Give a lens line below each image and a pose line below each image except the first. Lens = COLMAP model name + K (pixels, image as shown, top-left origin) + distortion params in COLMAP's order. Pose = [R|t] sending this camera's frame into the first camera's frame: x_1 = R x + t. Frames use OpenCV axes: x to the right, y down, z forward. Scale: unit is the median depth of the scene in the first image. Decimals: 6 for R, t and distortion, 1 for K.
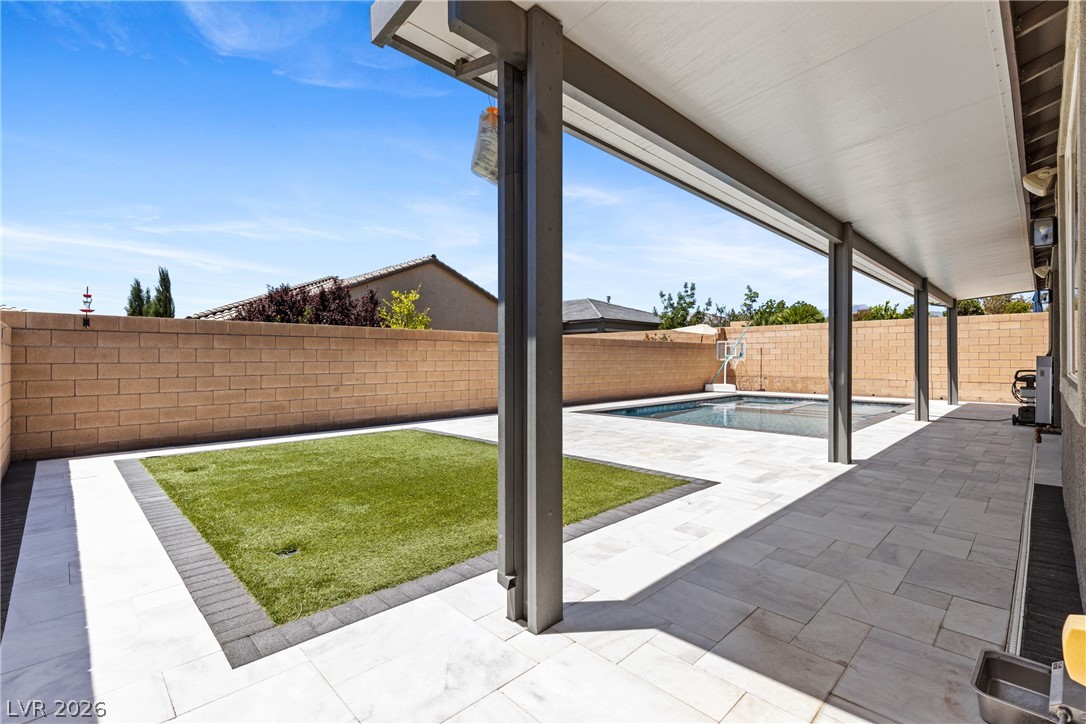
lens RADIAL K [[488.2, 0, 545.3], [0, 488.2, 356.2], [0, 0, 1]] dist [0.005735, 0.001390]
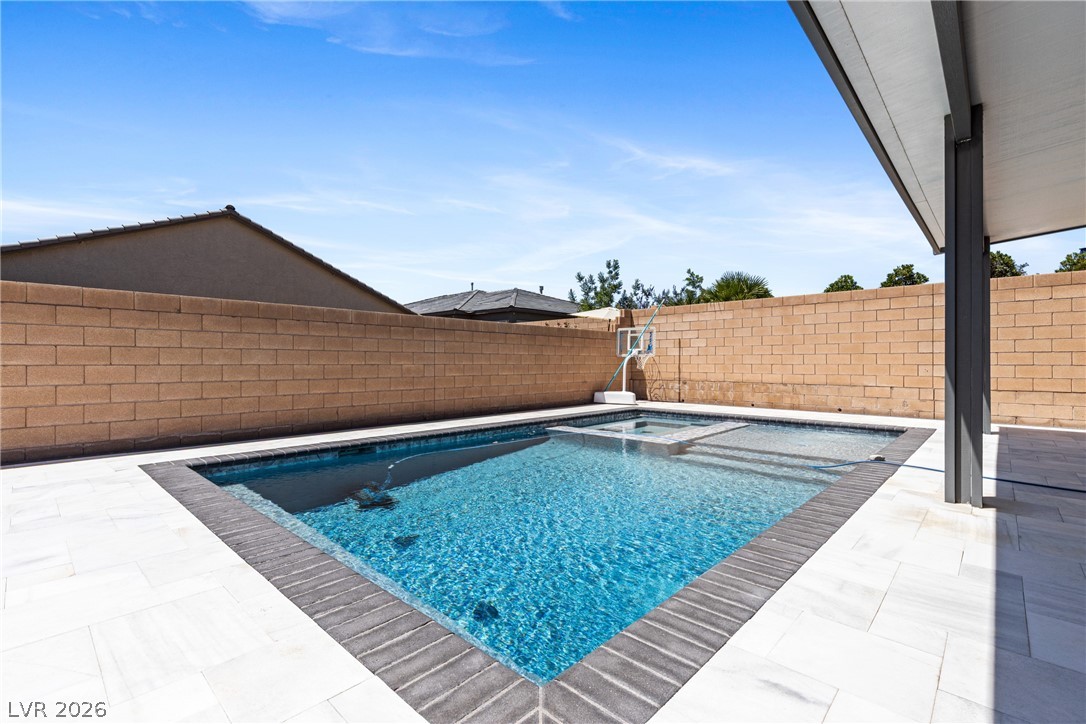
lens RADIAL K [[488.2, 0, 541.3], [0, 488.2, 358.9], [0, 0, 1]] dist [0.005735, 0.001390]
pose [[0.999183, 0.002472, 0.040351, 0.220085], [-0.002468, 0.999997, -0.000145, 0.012305], [-0.040351, 0.000045, 0.999186, 0.326105]]
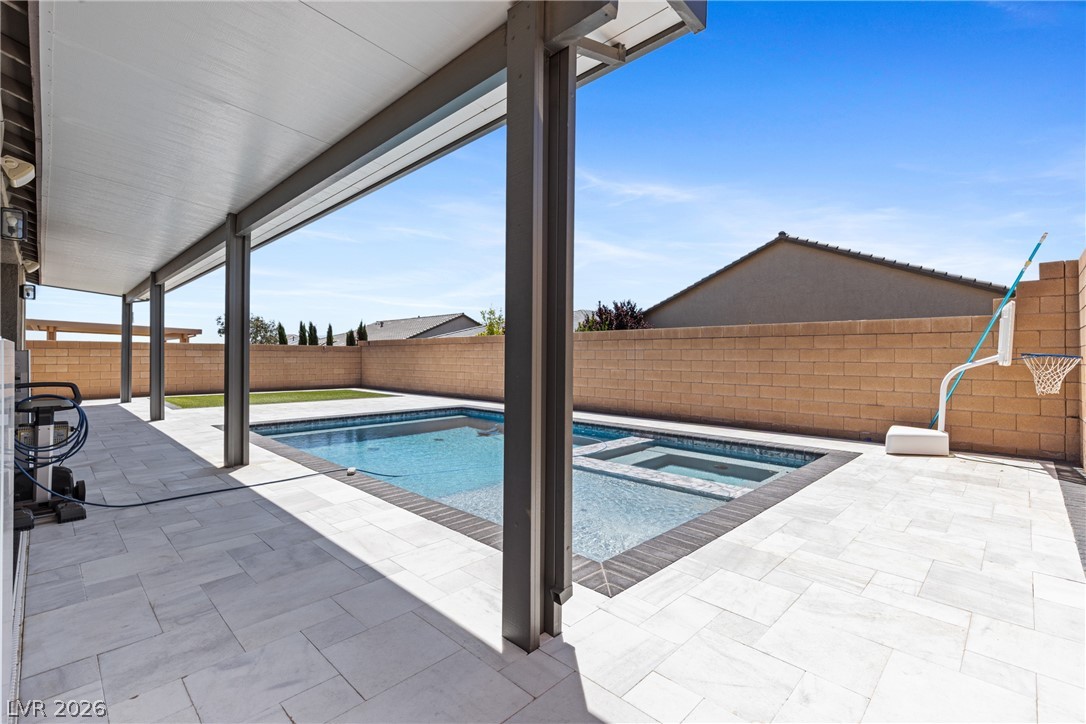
lens RADIAL K [[488.2, 0, 552.9], [0, 488.2, 356.5], [0, 0, 1]] dist [0.005735, 0.001390]
pose [[0.026553, 0.001745, -0.999646, 0.683197], [-0.000001, 0.999998, 0.001745, 0.001876], [0.999647, -0.000045, 0.026553, 0.686309]]
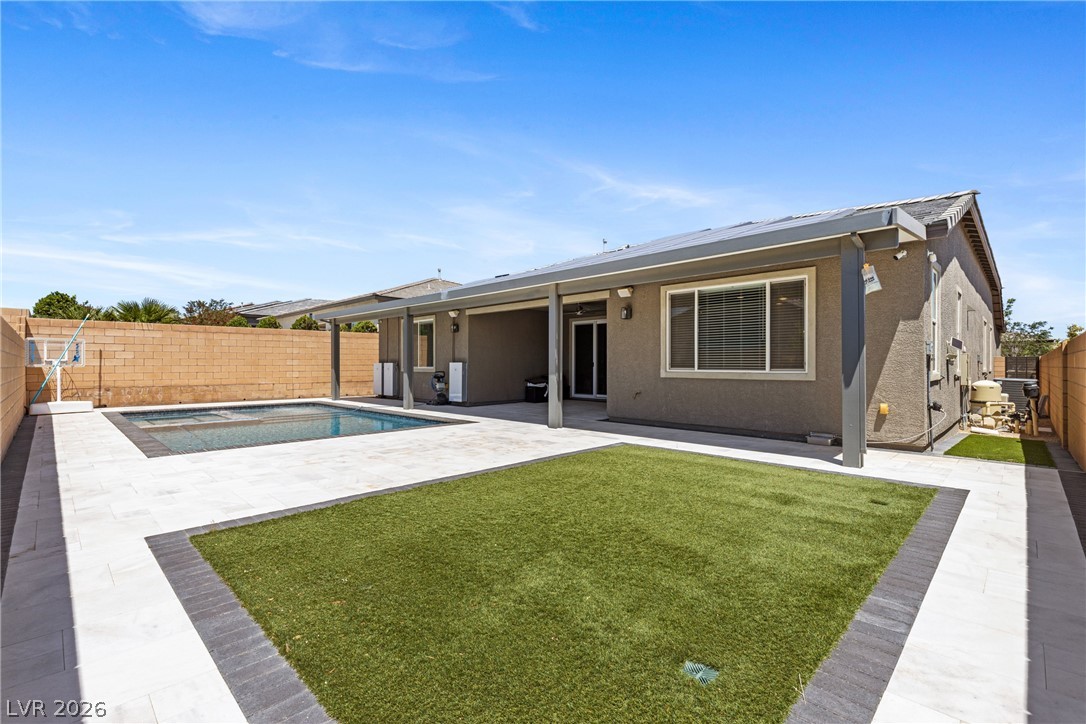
lens RADIAL K [[488.2, 0, 540.2], [0, 488.2, 367.3], [0, 0, 1]] dist [0.005735, 0.001390]
pose [[-0.008879, 0.002680, 0.999957, -0.314847], [0.001162, 0.999996, -0.002670, 0.012370], [-0.999960, 0.001138, -0.008882, 0.324847]]
